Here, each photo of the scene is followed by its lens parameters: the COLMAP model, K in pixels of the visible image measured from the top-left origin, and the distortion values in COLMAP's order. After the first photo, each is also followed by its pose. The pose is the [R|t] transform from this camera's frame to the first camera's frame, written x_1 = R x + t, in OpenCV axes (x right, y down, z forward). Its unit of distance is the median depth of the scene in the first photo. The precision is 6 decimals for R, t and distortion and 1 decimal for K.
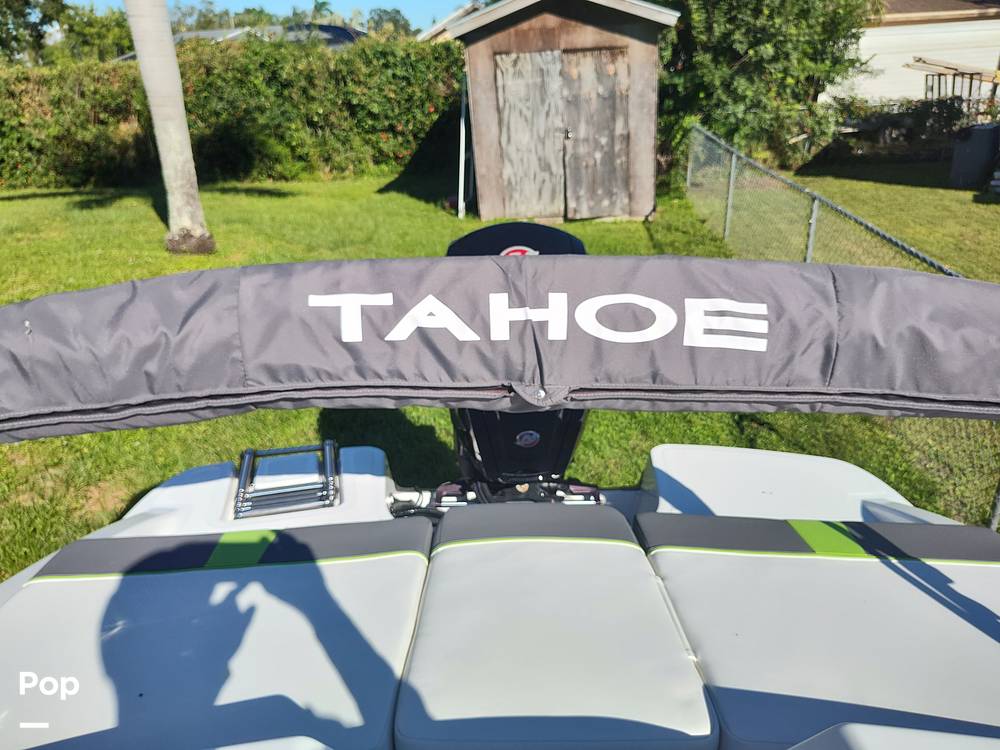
lens RADIAL K [[771.0, 0, 500.0], [0, 771.0, 375.0], [0, 0, 1]] dist [-0.008180, -0.027646]
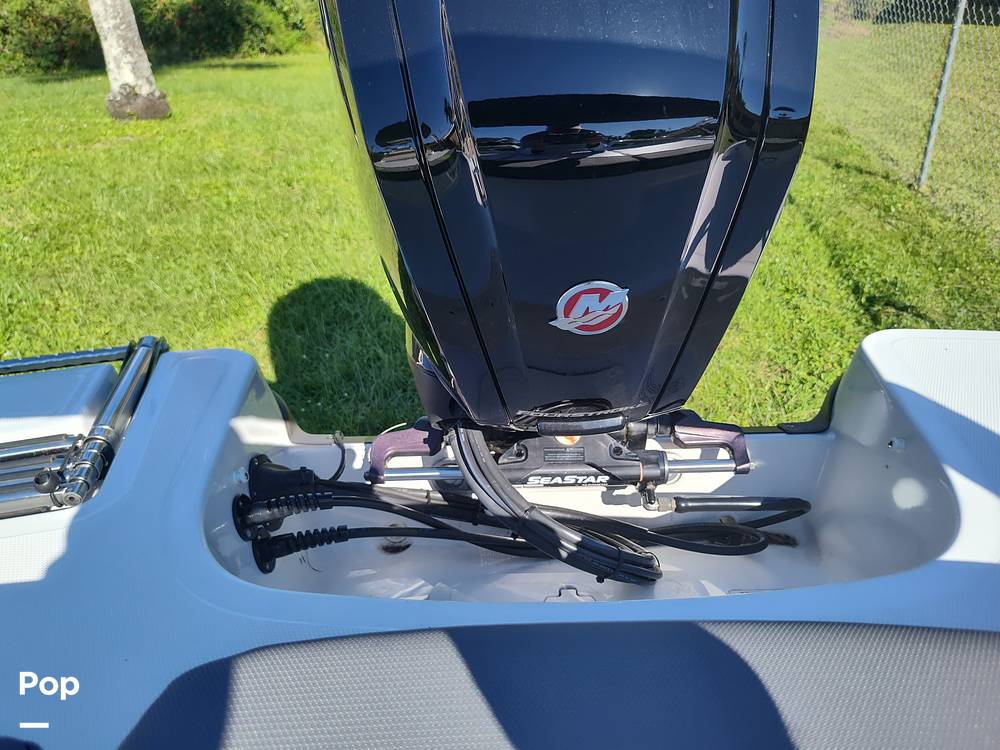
lens RADIAL K [[771.0, 0, 500.0], [0, 771.0, 375.0], [0, 0, 1]] dist [-0.008180, -0.027646]
pose [[0.998997, -0.018357, -0.040831, 0.001946], [0.023220, 0.992256, 0.122017, 0.012200], [0.038275, -0.122843, 0.991688, 0.118558]]
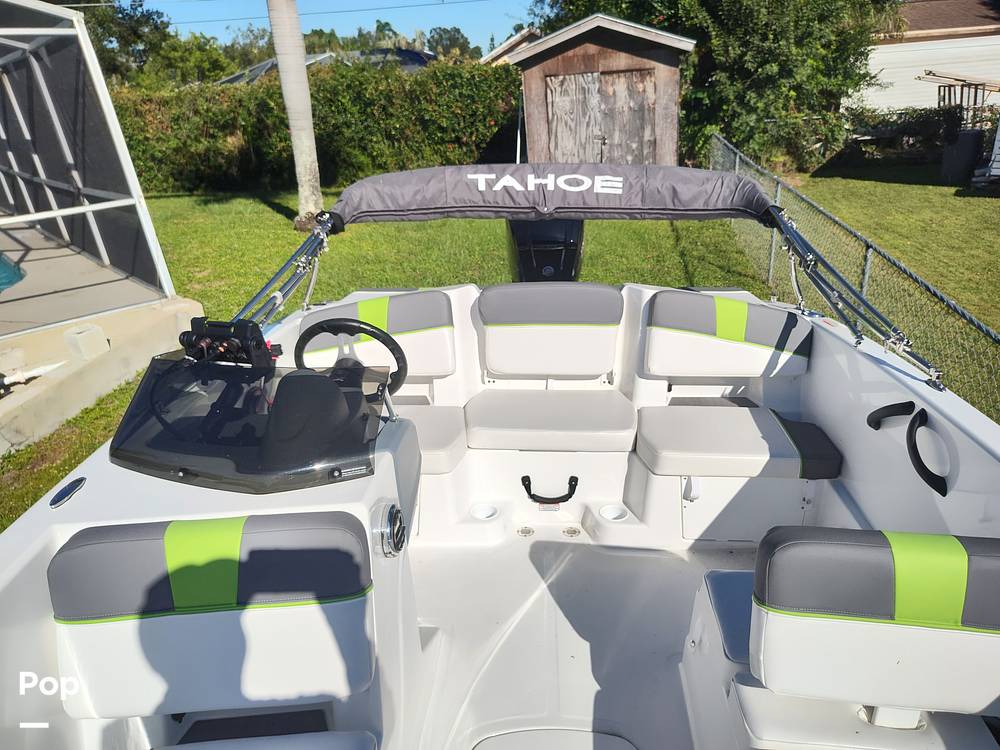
lens RADIAL K [[774.6, 0, 499.9], [0, 774.6, 393.4], [0, 0, 1]] dist [0.009979, -0.048668]
pose [[0.997546, 0.011806, -0.069004, 0.009336], [-0.011753, 0.999930, 0.001169, 0.072464], [0.069013, -0.000355, 0.997616, -0.195367]]
